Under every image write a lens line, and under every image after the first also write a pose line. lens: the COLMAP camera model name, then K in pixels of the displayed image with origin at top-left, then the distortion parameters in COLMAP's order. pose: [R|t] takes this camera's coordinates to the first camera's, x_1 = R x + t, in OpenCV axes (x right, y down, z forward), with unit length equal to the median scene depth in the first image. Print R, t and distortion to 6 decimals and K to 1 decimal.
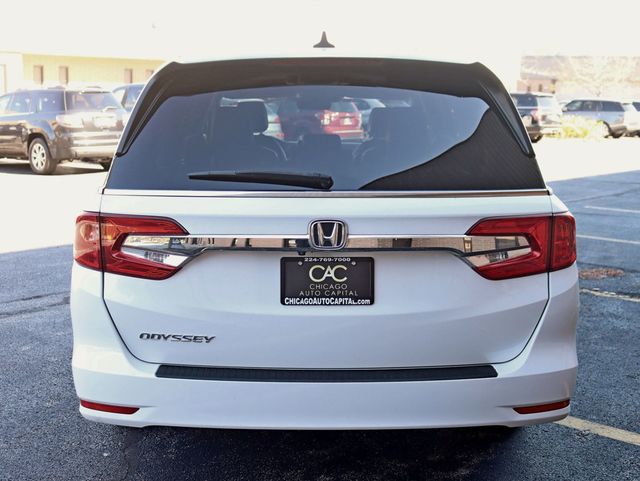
lens RADIAL K [[815.9, 0, 320.0], [0, 815.9, 240.5], [0, 0, 1]] dist [-0.044147, 0.016464]
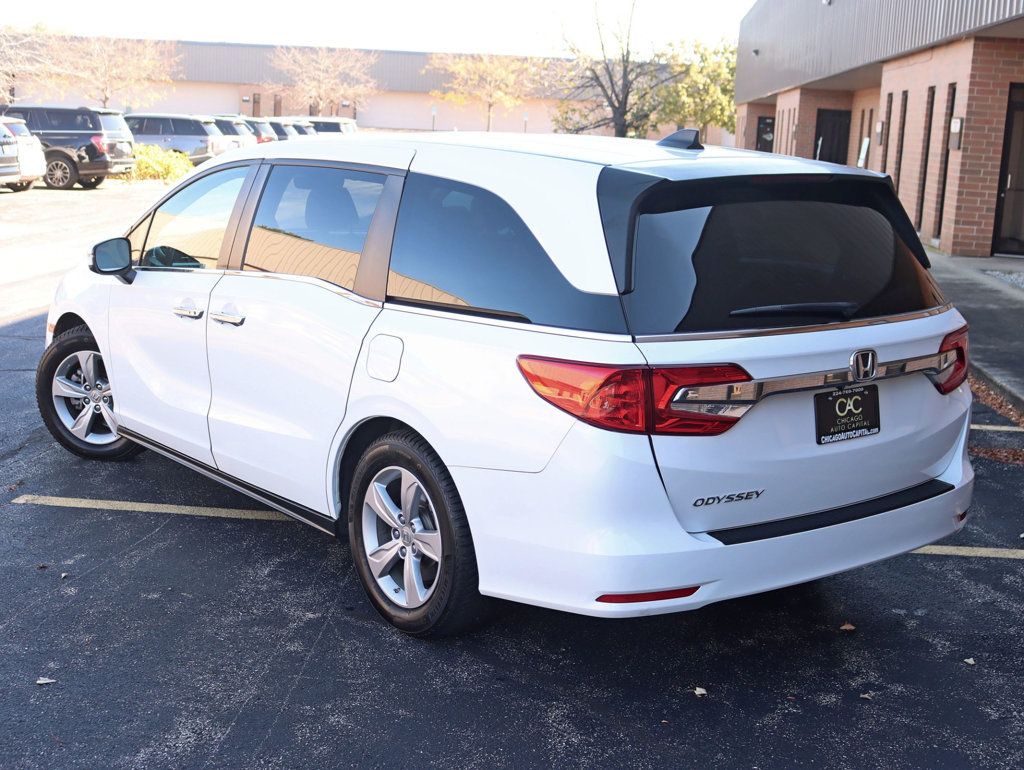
lens RADIAL K [[1305.5, 0, 512.0], [0, 1305.5, 385.0], [0, 0, 1]] dist [-0.044147, 0.016464]
pose [[0.816683, -0.102420, 0.567925, -1.159289], [0.081691, 0.994733, 0.061918, -0.108812], [-0.571275, -0.004173, 0.820748, -0.020402]]
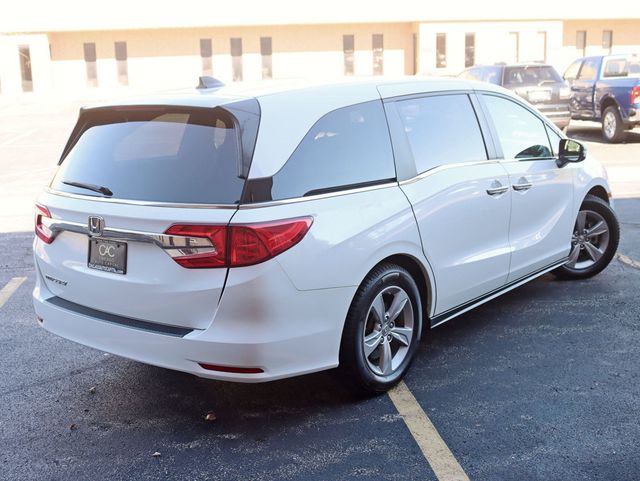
lens RADIAL K [[817.6, 0, 320.0], [0, 817.6, 240.5], [0, 0, 1]] dist [-0.109283, 0.065392]
pose [[0.801444, 0.097294, -0.590102, 1.203568], [-0.071109, 0.995182, 0.067506, -0.107138], [0.593827, -0.012141, 0.804501, 0.023633]]
